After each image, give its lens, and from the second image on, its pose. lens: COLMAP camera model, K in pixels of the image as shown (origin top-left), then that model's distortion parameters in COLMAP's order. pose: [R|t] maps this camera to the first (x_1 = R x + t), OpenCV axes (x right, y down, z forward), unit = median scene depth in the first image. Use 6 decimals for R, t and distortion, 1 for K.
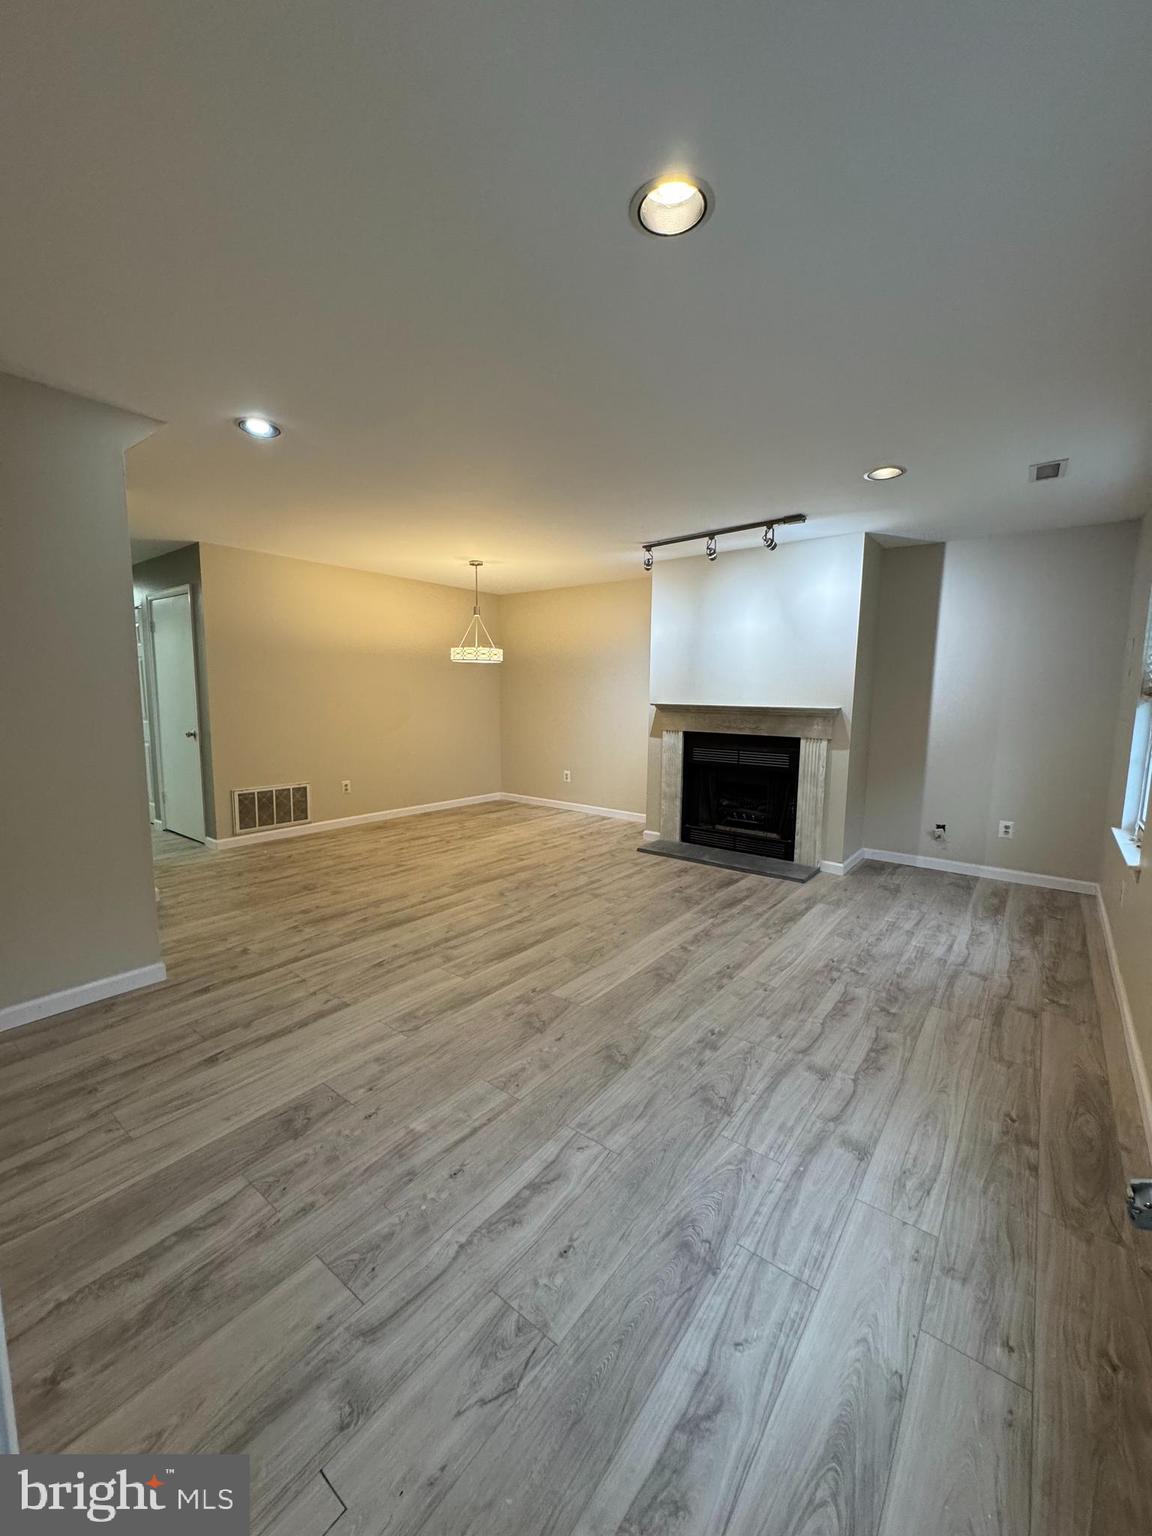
lens RADIAL K [[611.8, 0, 577.3], [0, 611.8, 766.5], [0, 0, 1]] dist [-0.003647, 0.000499]
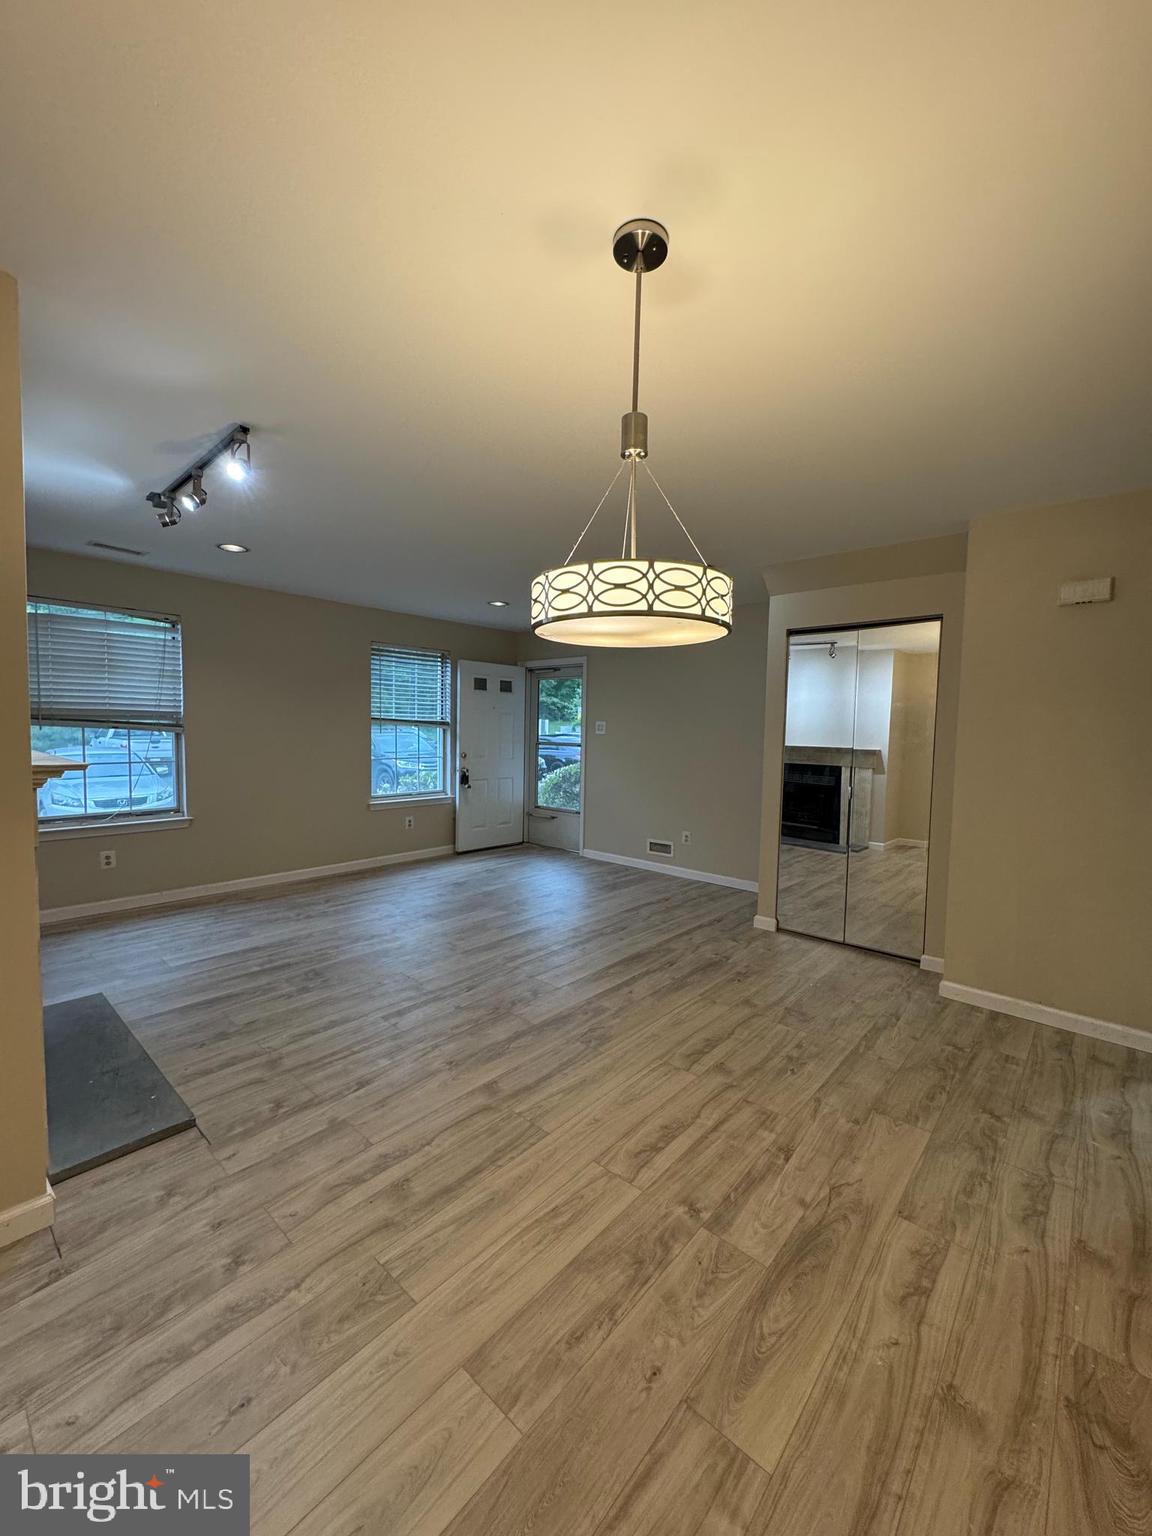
lens RADIAL K [[611.8, 0, 577.3], [0, 611.8, 766.5], [0, 0, 1]] dist [-0.003647, 0.000499]
pose [[-0.997184, -0.037472, 0.064963, -0.241164], [-0.024968, 0.982687, 0.183582, -0.245447], [-0.070718, 0.181443, -0.980855, 1.892235]]
